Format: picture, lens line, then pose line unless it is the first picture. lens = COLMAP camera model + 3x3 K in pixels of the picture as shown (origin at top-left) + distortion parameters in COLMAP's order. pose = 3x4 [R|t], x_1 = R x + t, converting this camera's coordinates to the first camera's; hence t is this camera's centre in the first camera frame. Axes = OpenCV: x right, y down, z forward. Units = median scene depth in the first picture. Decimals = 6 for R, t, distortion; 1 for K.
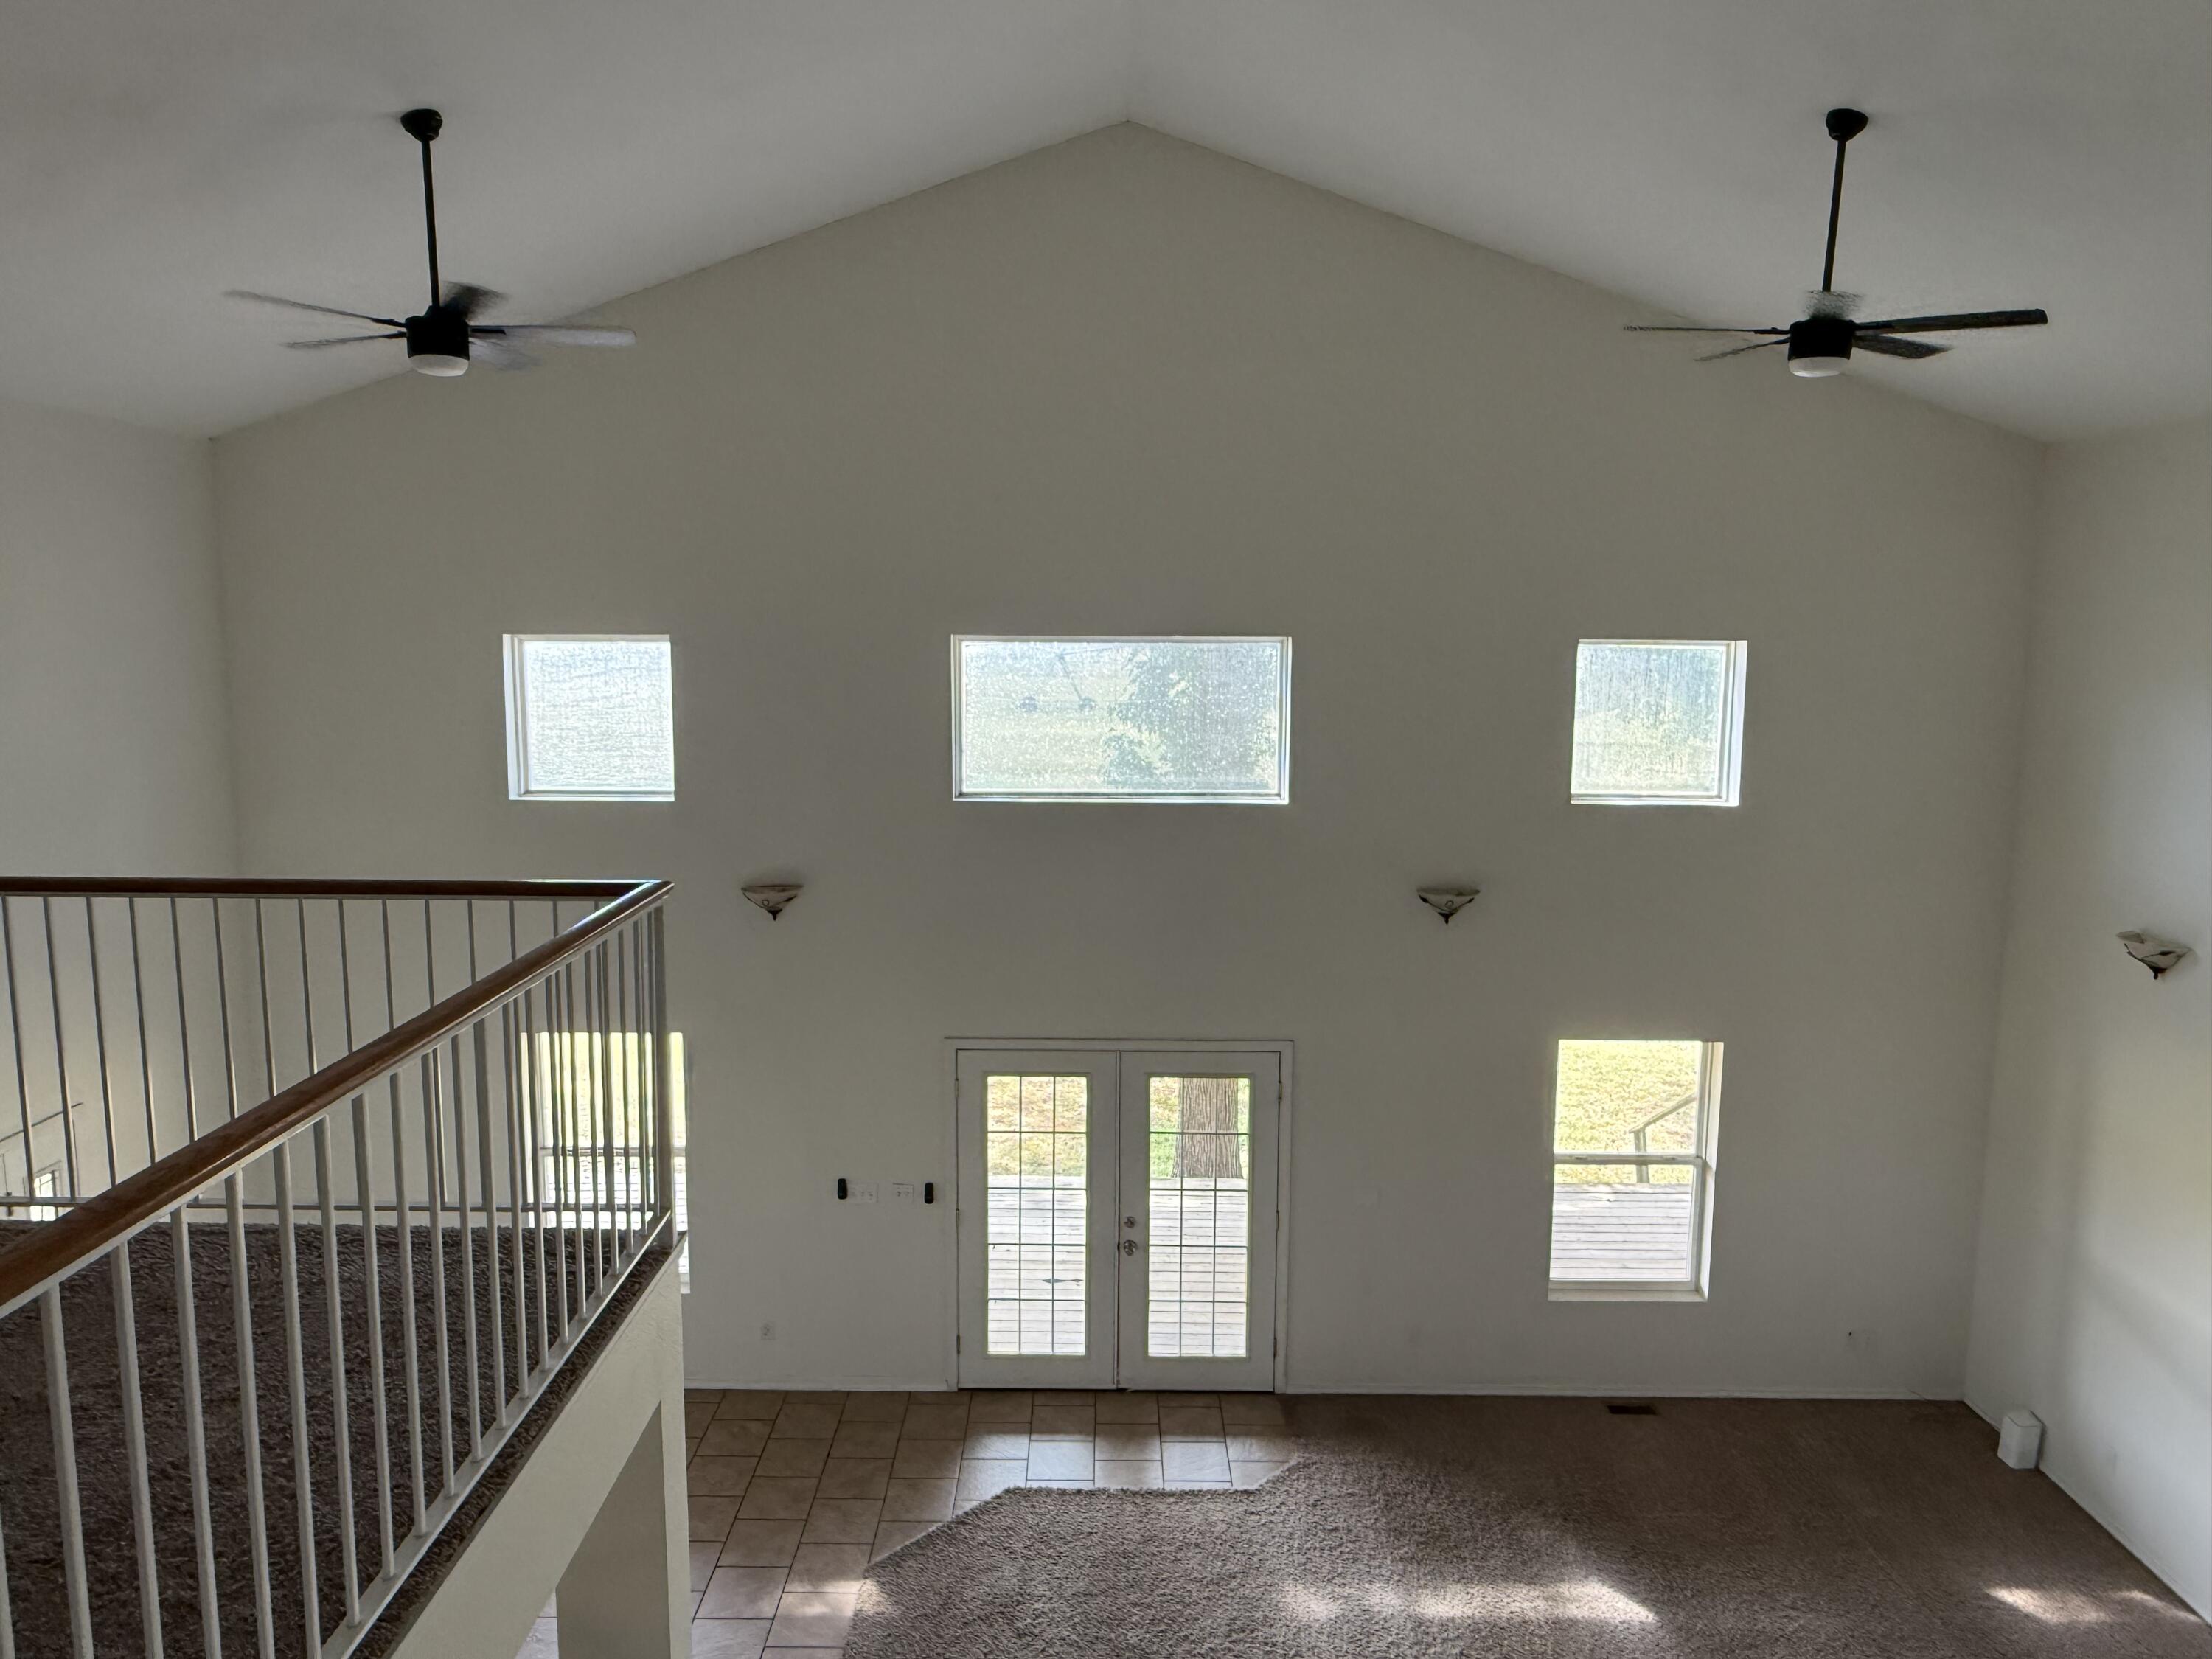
lens RADIAL K [[1438.1, 0, 1100.3], [0, 1438.1, 813.0], [0, 0, 1]] dist [0.003519, 0.001504]
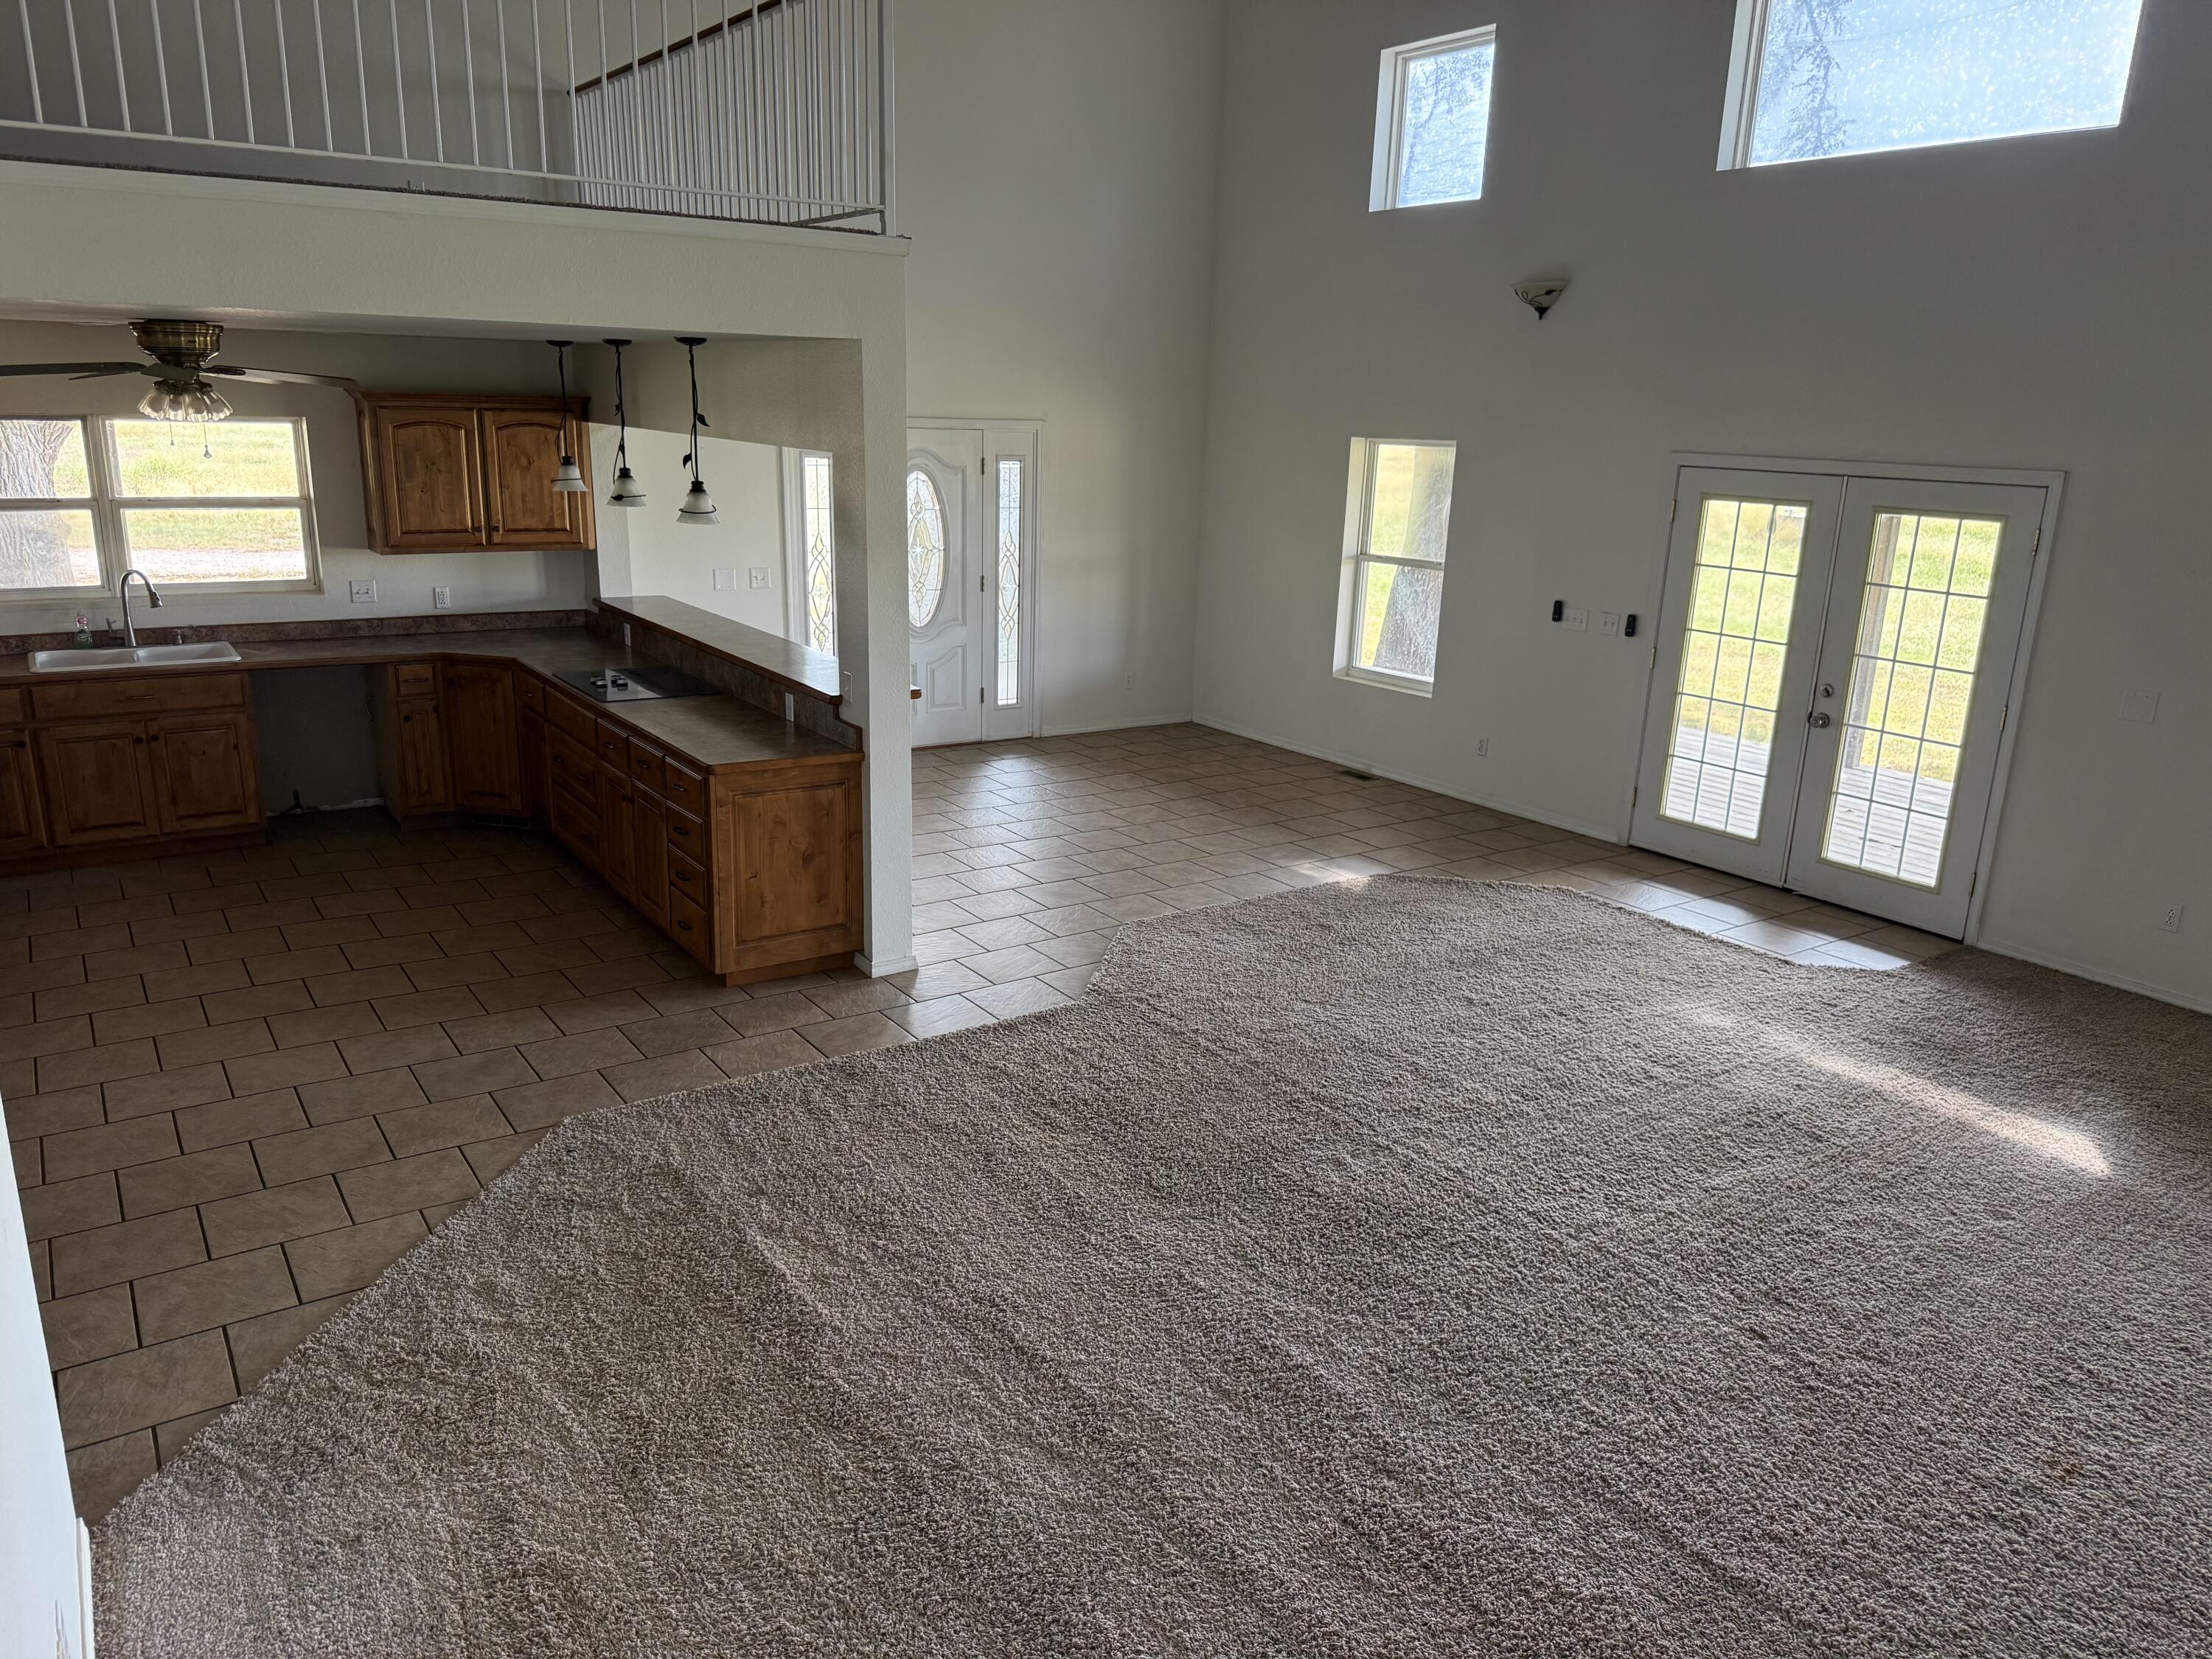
lens RADIAL K [[1568.8, 0, 1097.2], [0, 1568.8, 844.6], [0, 0, 1]] dist [0.063900, -0.101883]
pose [[0.563155, 0.232520, -0.792964, 0.534260], [-0.125125, 0.972526, 0.196310, 0.244301], [0.816823, -0.011334, 0.576776, 0.119936]]
